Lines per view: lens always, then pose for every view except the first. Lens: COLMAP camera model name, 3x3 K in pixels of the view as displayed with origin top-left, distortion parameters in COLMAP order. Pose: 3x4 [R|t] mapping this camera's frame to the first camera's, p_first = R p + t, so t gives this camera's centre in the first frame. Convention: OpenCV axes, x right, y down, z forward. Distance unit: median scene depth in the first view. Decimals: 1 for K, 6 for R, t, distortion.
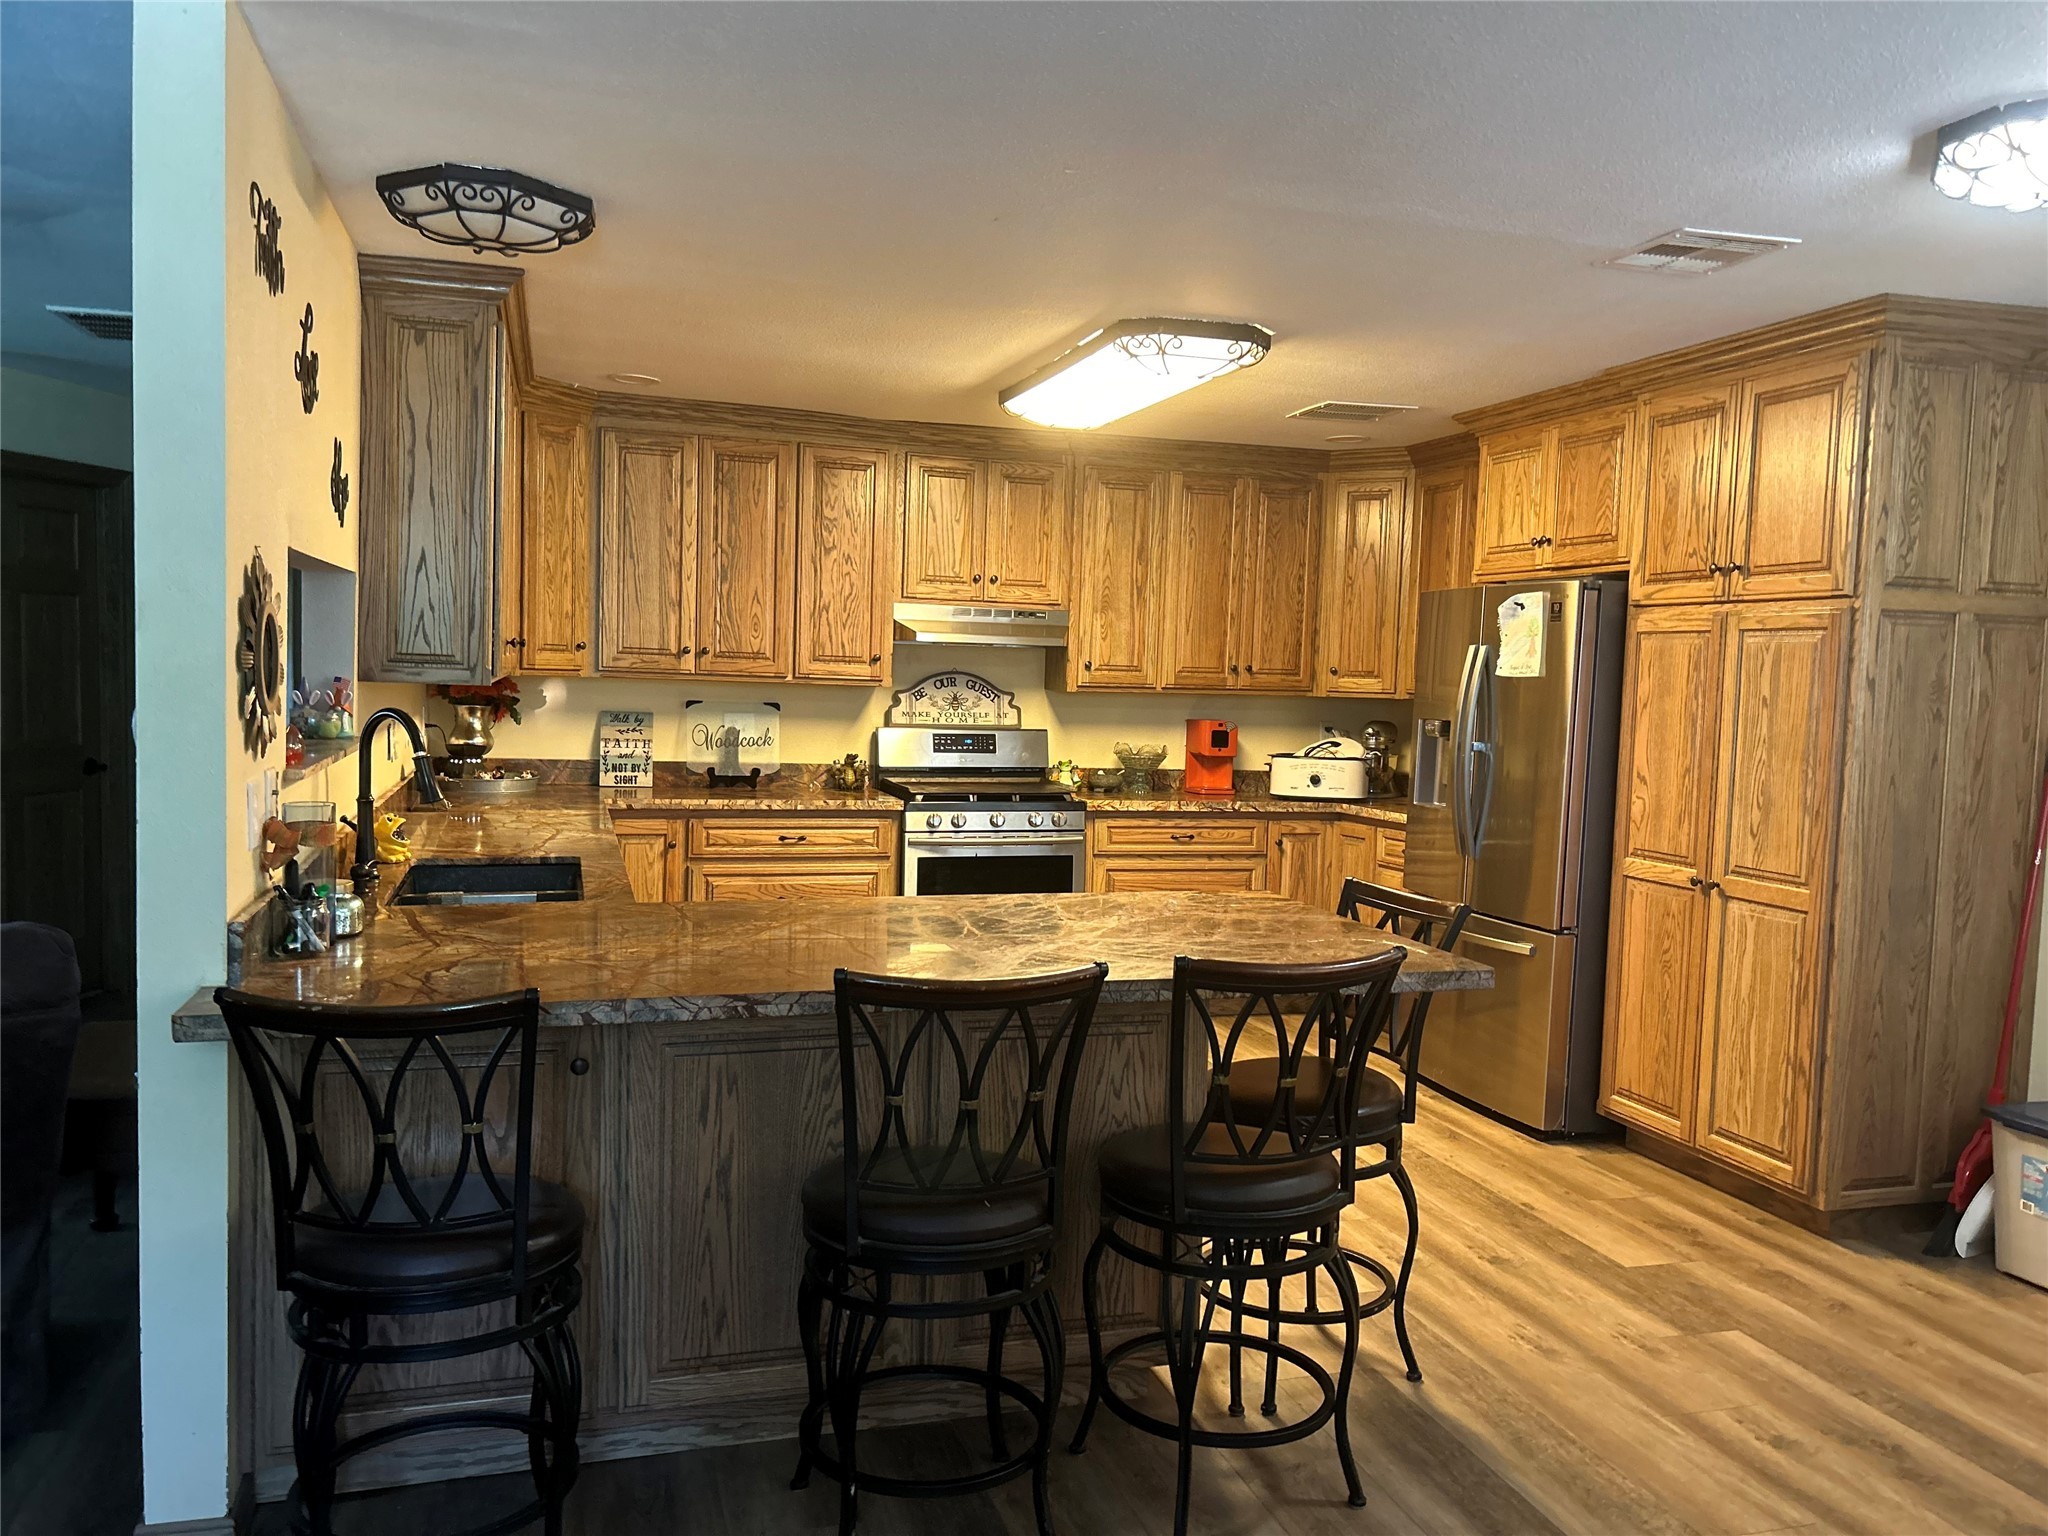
lens RADIAL K [[1527.5, 0, 1031.6], [0, 1527.5, 767.4], [0, 0, 1]] dist [0.047383, -0.051590]
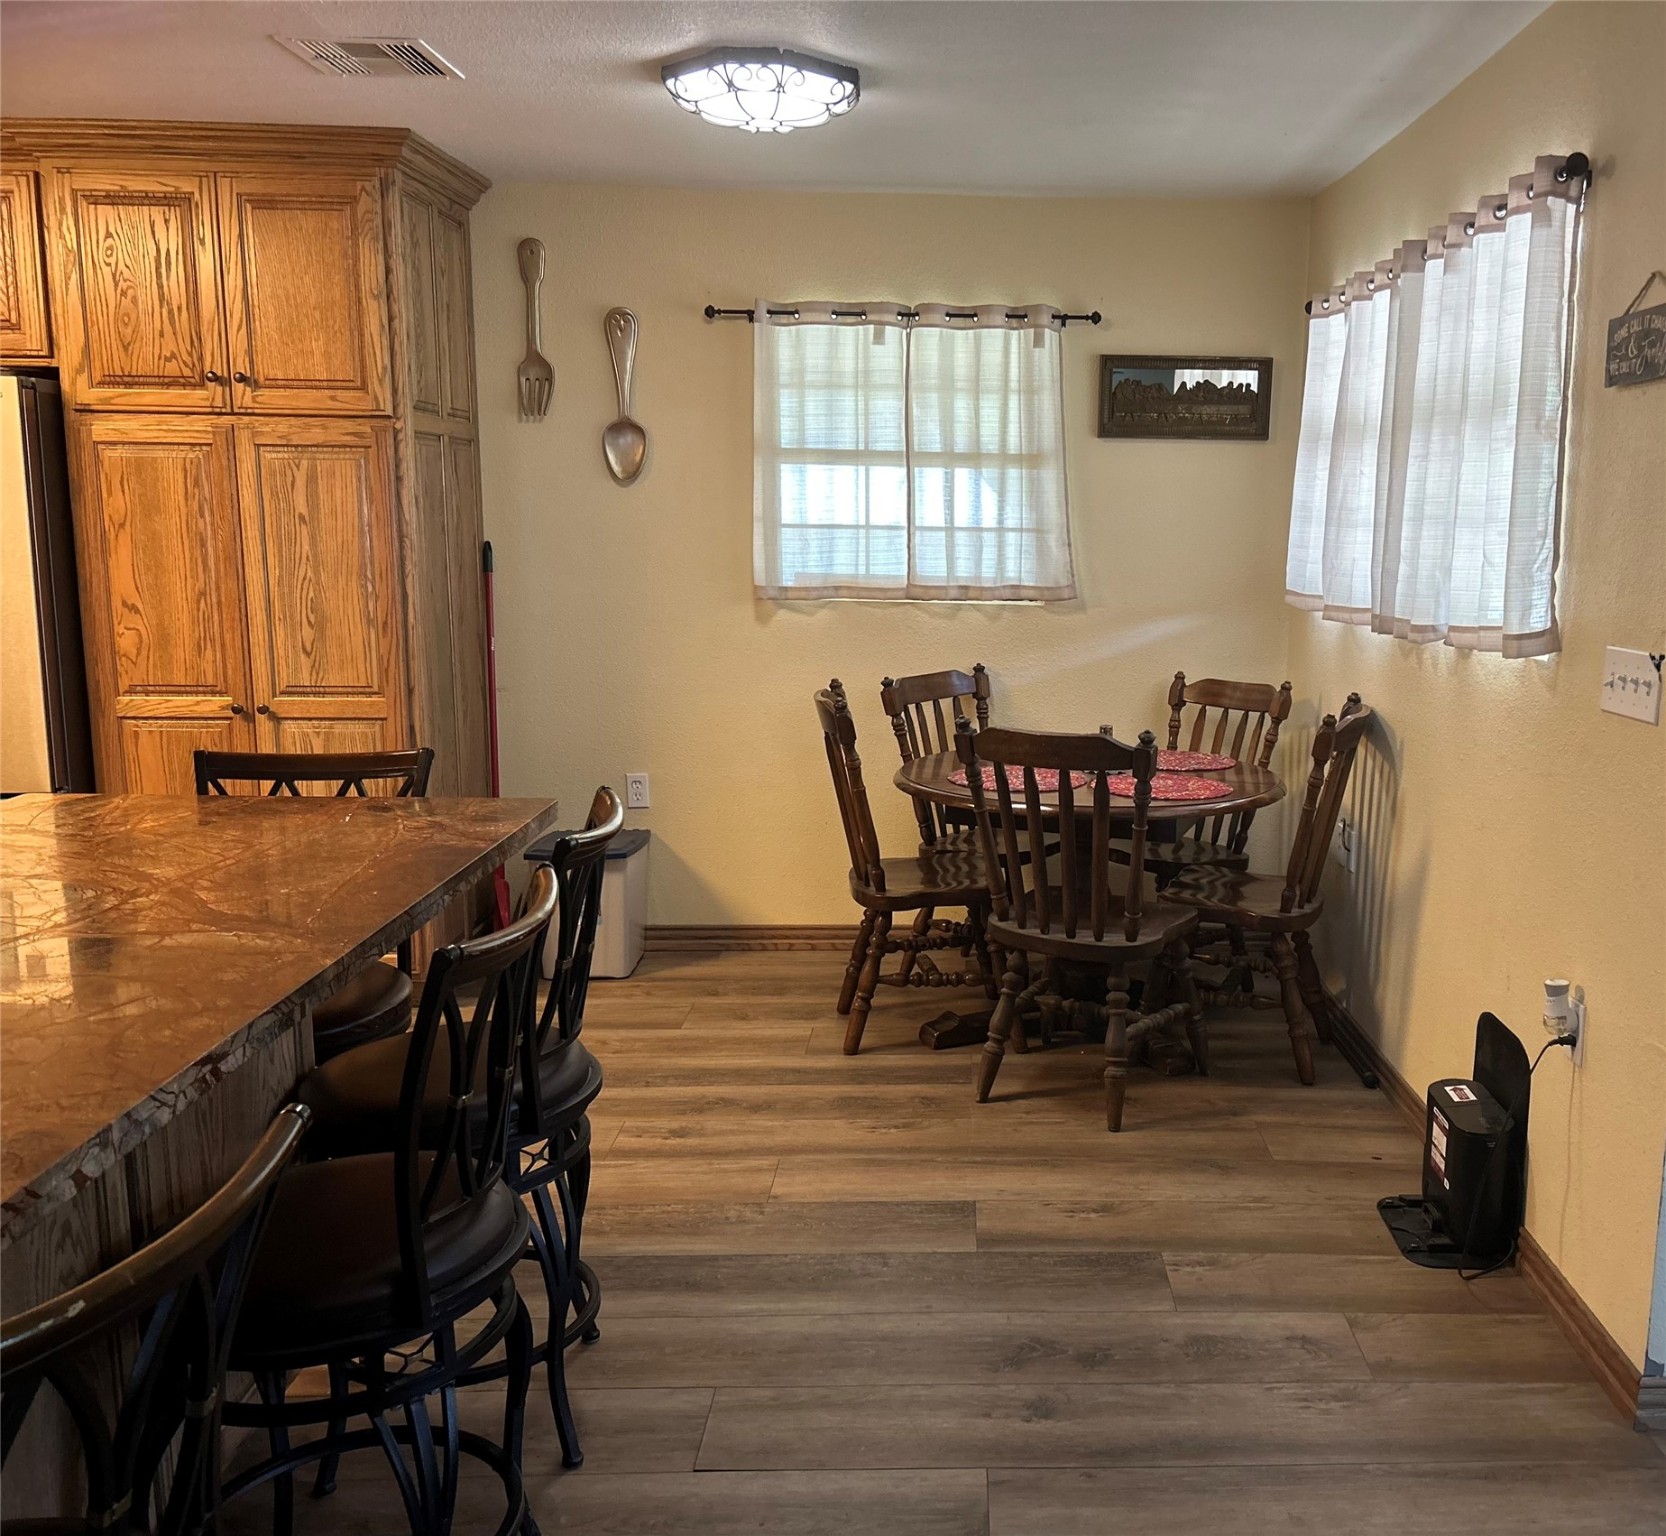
lens RADIAL K [[1700.1, 0, 834.4], [0, 1700.1, 782.8], [0, 0, 1]] dist [0.021389, 0.000000]
pose [[0.261099, -0.183543, 0.947702, -0.503798], [0.055359, 0.982989, 0.175125, -0.047811], [-0.963723, 0.006739, 0.266818, 0.362385]]
